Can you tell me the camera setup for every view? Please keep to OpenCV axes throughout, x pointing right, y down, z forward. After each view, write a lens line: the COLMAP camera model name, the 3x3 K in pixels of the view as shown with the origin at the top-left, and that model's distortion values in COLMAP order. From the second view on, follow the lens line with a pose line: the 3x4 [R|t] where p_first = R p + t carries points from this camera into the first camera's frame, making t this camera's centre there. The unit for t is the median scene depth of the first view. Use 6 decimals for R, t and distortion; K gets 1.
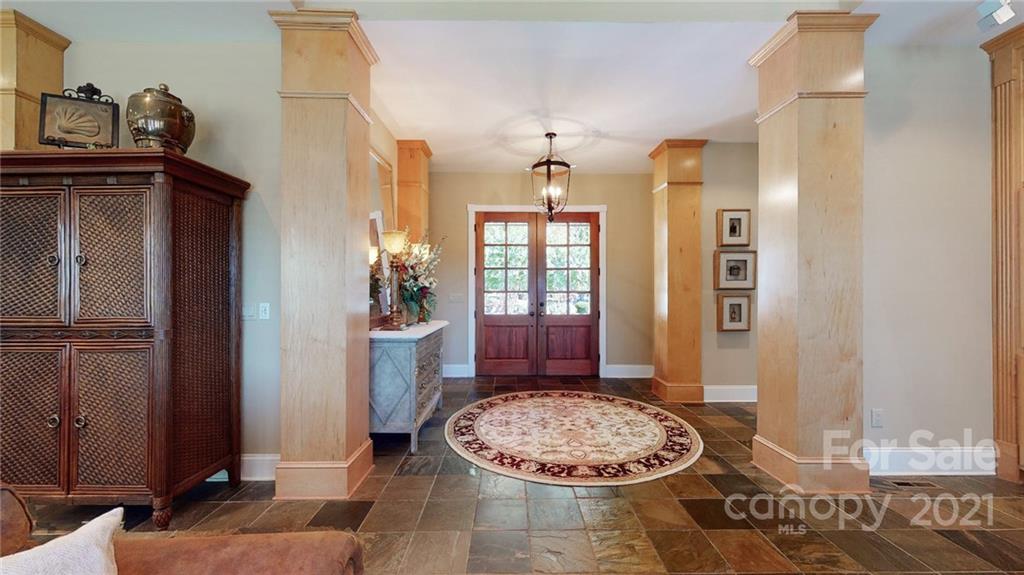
lens RADIAL K [[371.7, 0, 509.7], [0, 371.7, 287.5], [0, 0, 1]] dist [0.002116, 0.000015]
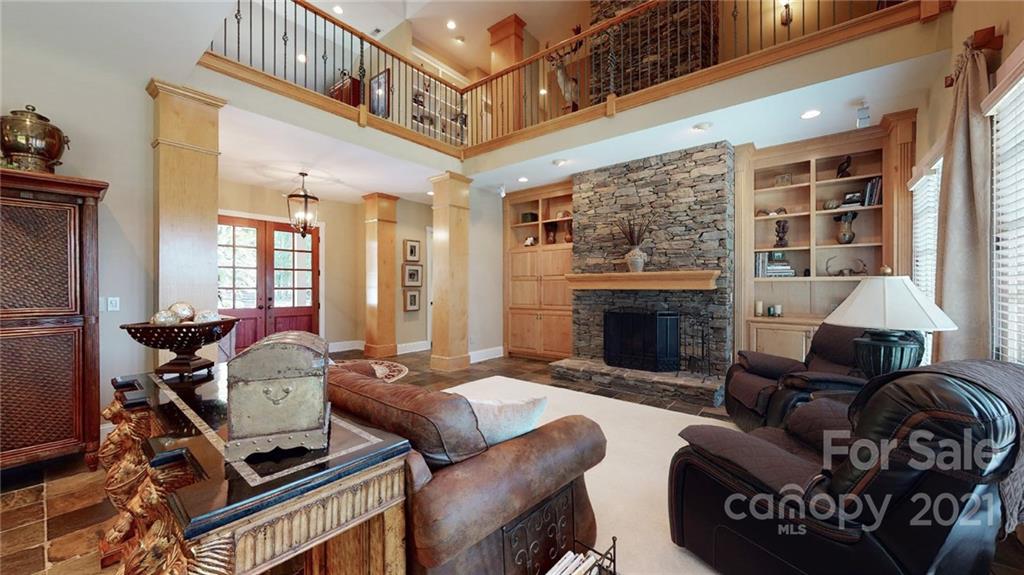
lens RADIAL K [[371.7, 0, 508.5], [0, 371.7, 286.8], [0, 0, 1]] dist [0.002116, 0.000015]
pose [[0.628455, 0.000967, 0.777845, -0.454062], [-0.004691, 0.999986, 0.002547, -0.000637], [-0.777832, -0.005250, 0.628451, -0.426989]]
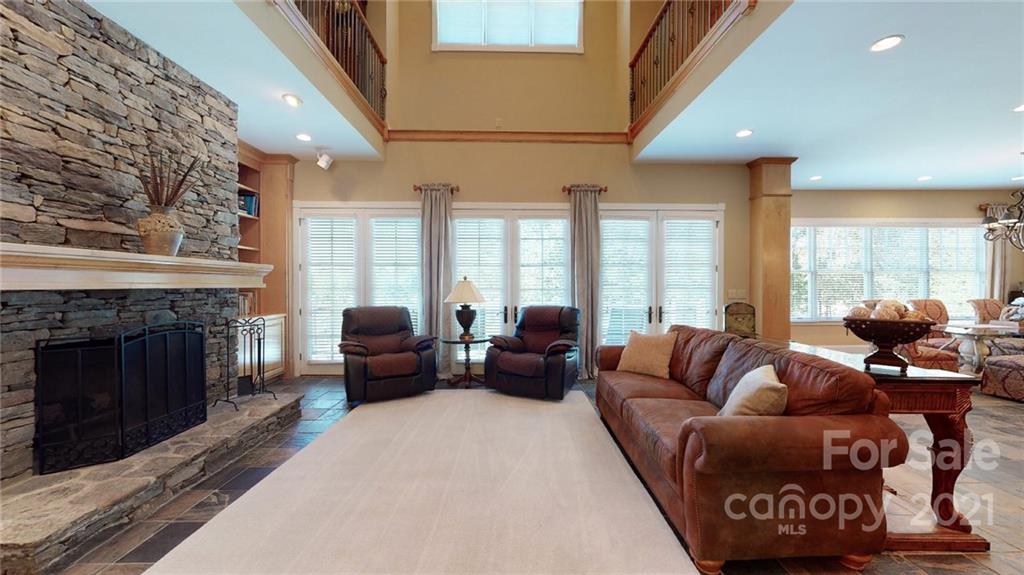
lens RADIAL K [[371.7, 0, 511.8], [0, 371.7, 287.9], [0, 0, 1]] dist [0.002116, 0.000015]
pose [[-0.999851, 0.001379, -0.017183, 0.582427], [0.001377, 0.999999, 0.000172, 0.014971], [0.017183, 0.000149, -0.999852, 1.444340]]
